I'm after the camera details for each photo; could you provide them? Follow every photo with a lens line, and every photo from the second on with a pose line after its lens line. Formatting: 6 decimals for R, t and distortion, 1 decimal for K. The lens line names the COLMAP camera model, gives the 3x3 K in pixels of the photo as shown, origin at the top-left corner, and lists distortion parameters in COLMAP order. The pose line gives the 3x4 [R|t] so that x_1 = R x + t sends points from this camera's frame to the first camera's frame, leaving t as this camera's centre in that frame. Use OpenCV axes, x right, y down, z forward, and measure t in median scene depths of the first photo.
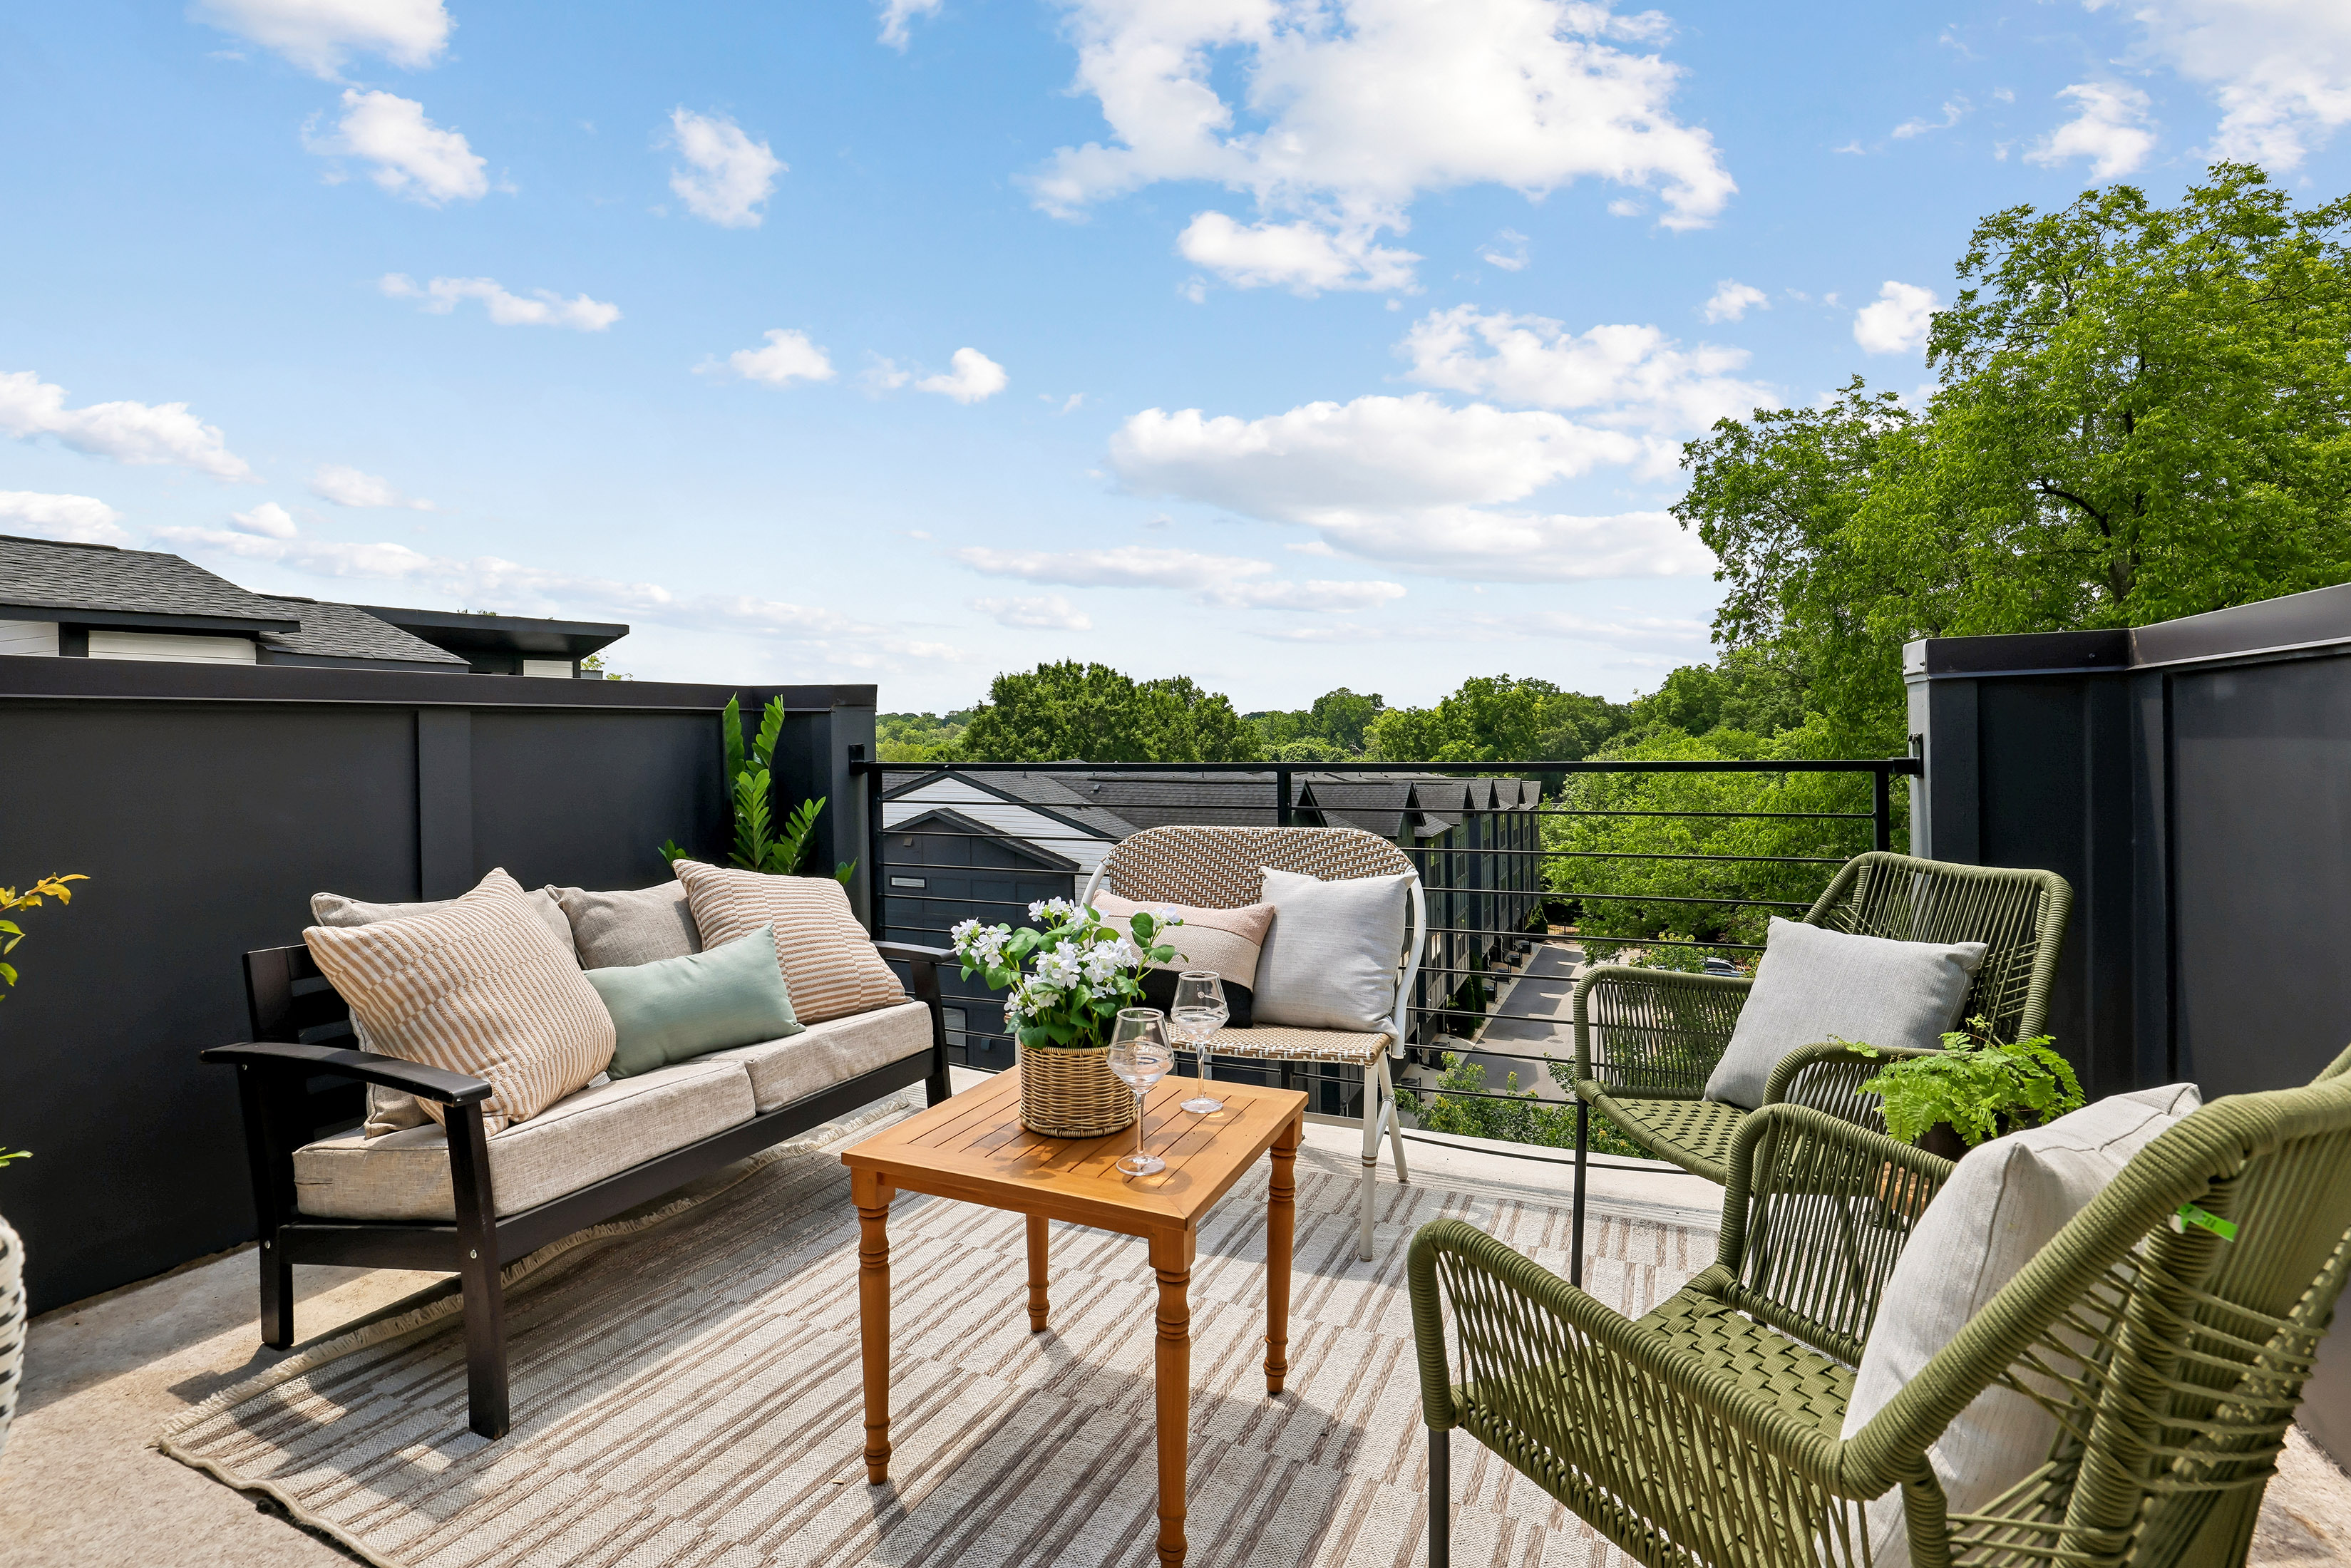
lens RADIAL K [[1040.7, 0, 1132.5], [0, 1040.7, 786.2], [0, 0, 1]] dist [-0.030179, 0.000436]
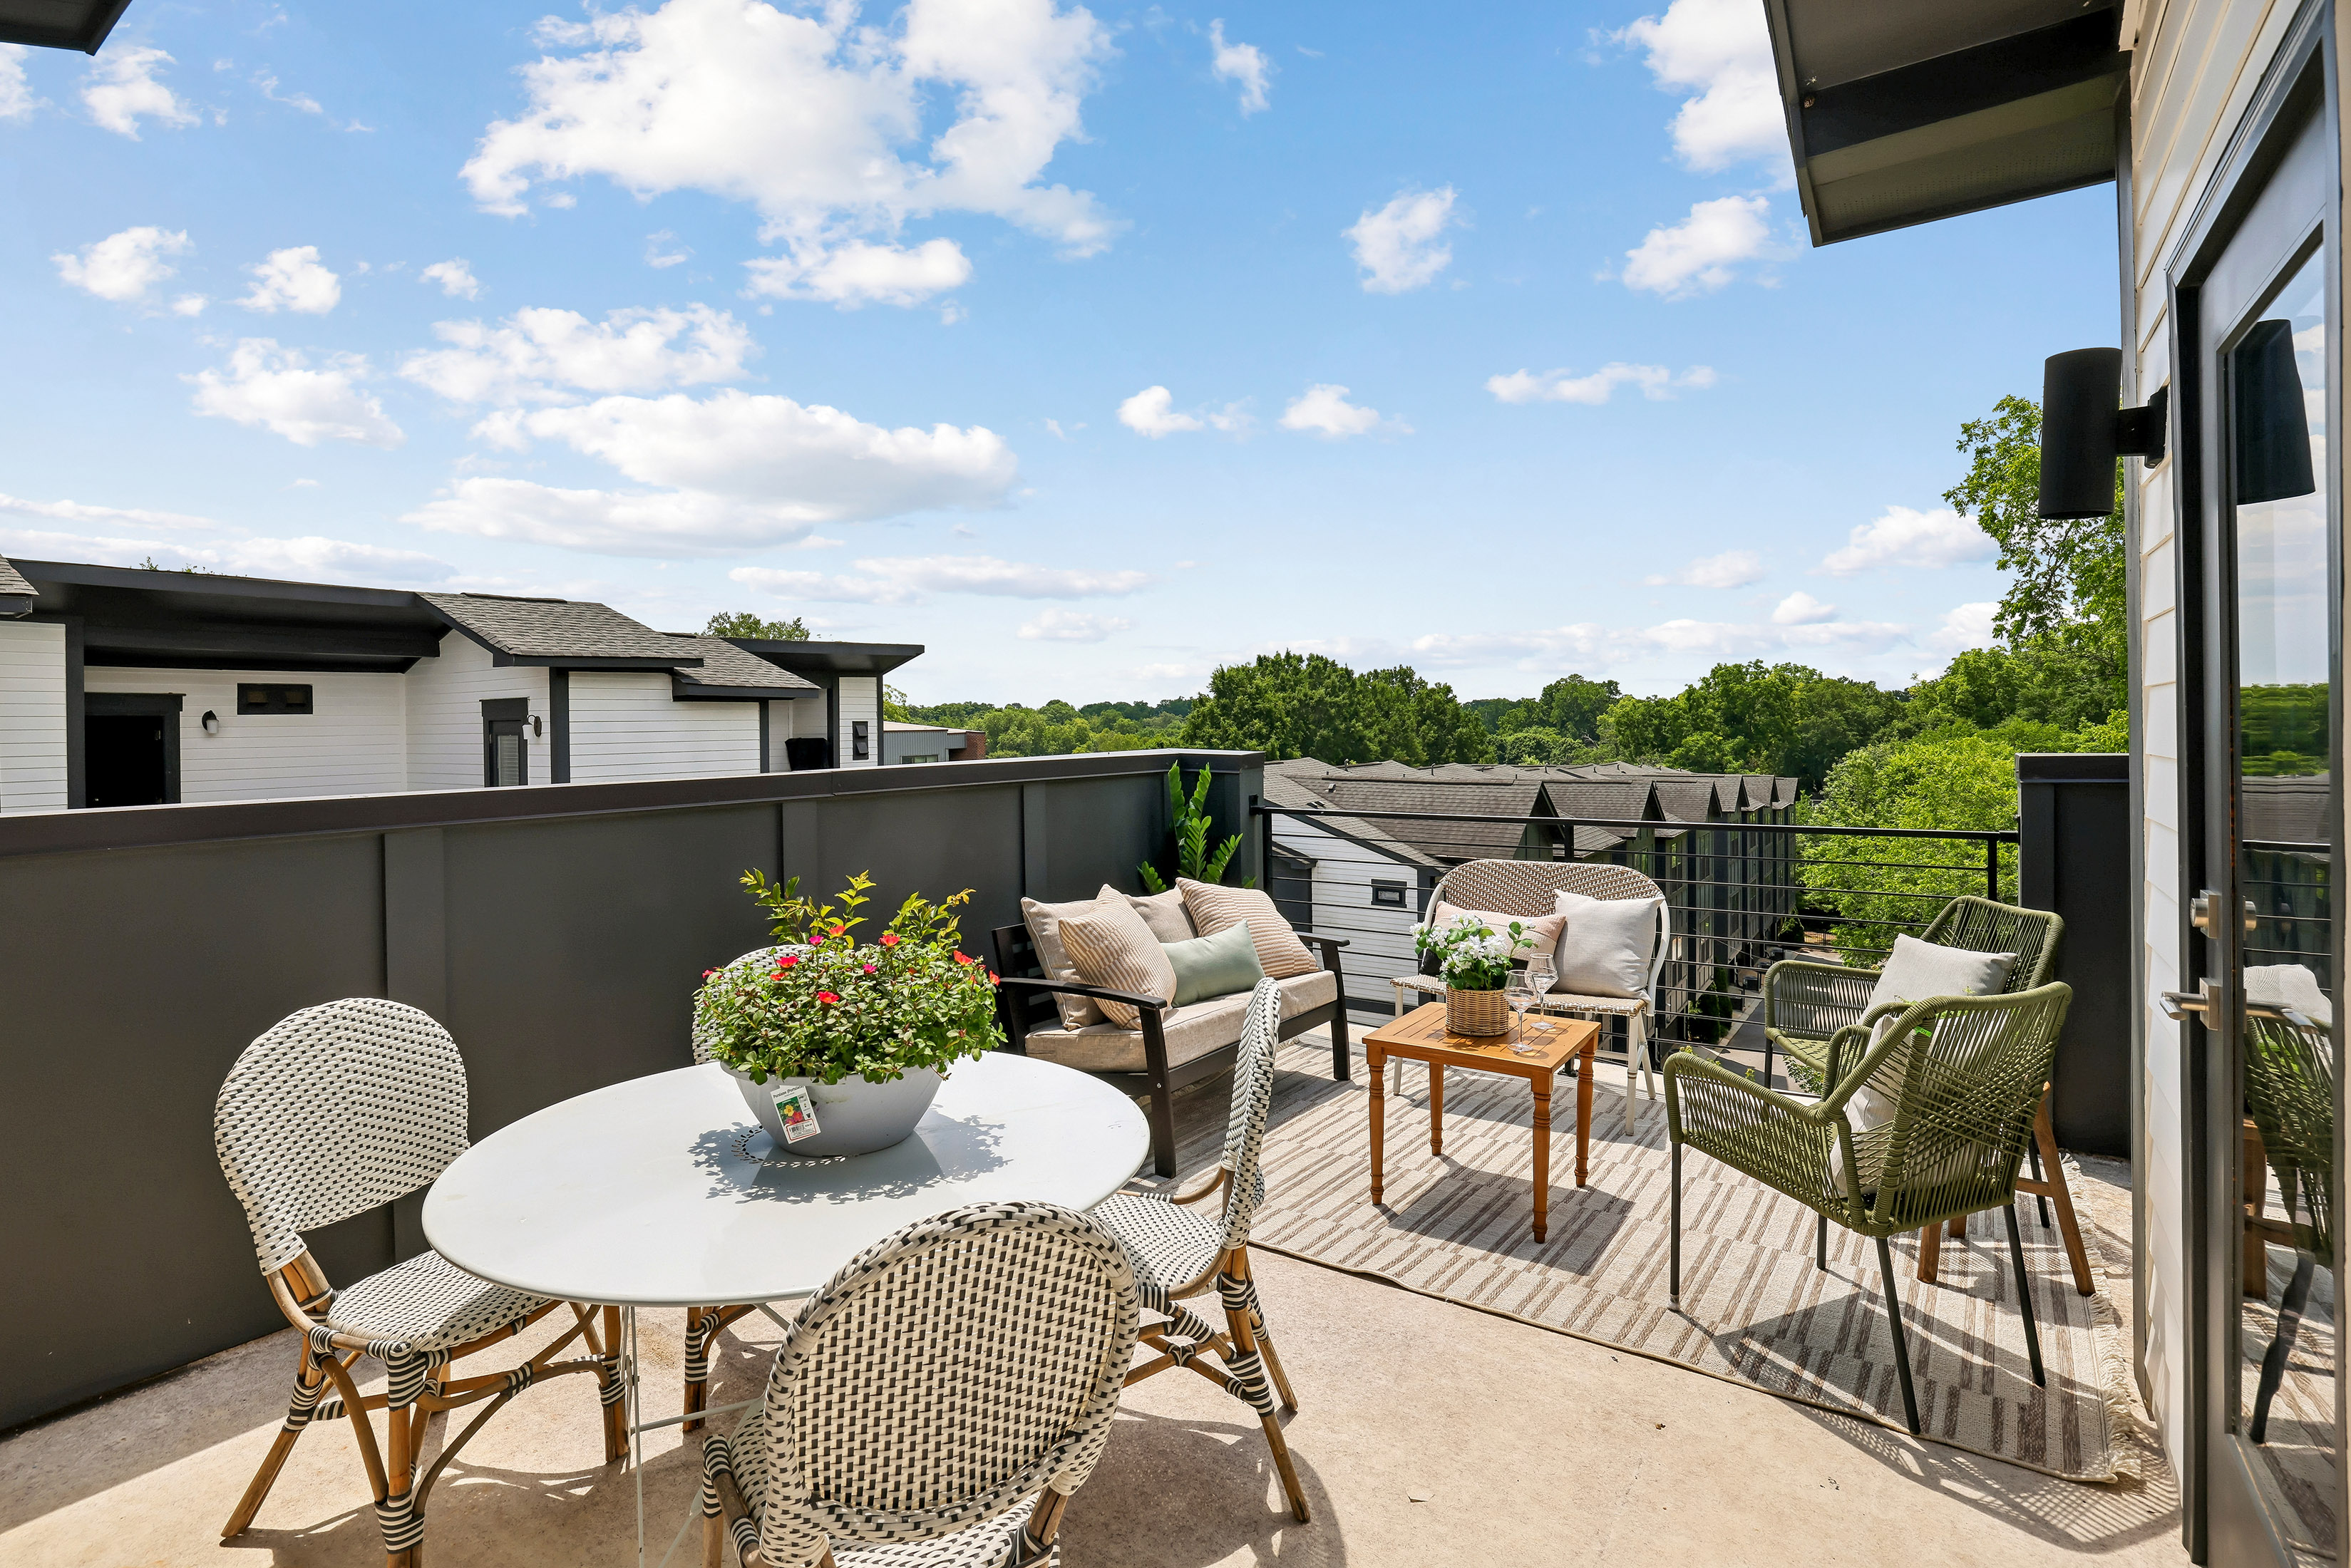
lens RADIAL K [[1036.1, 0, 1166.7], [0, 1036.1, 780.3], [0, 0, 1]] dist [-0.041835, 0.021954]
pose [[0.984187, 0.006239, -0.177025, -0.177514], [-0.005939, 0.999980, 0.002222, -0.086585], [0.177035, -0.001136, 0.984204, -0.609366]]
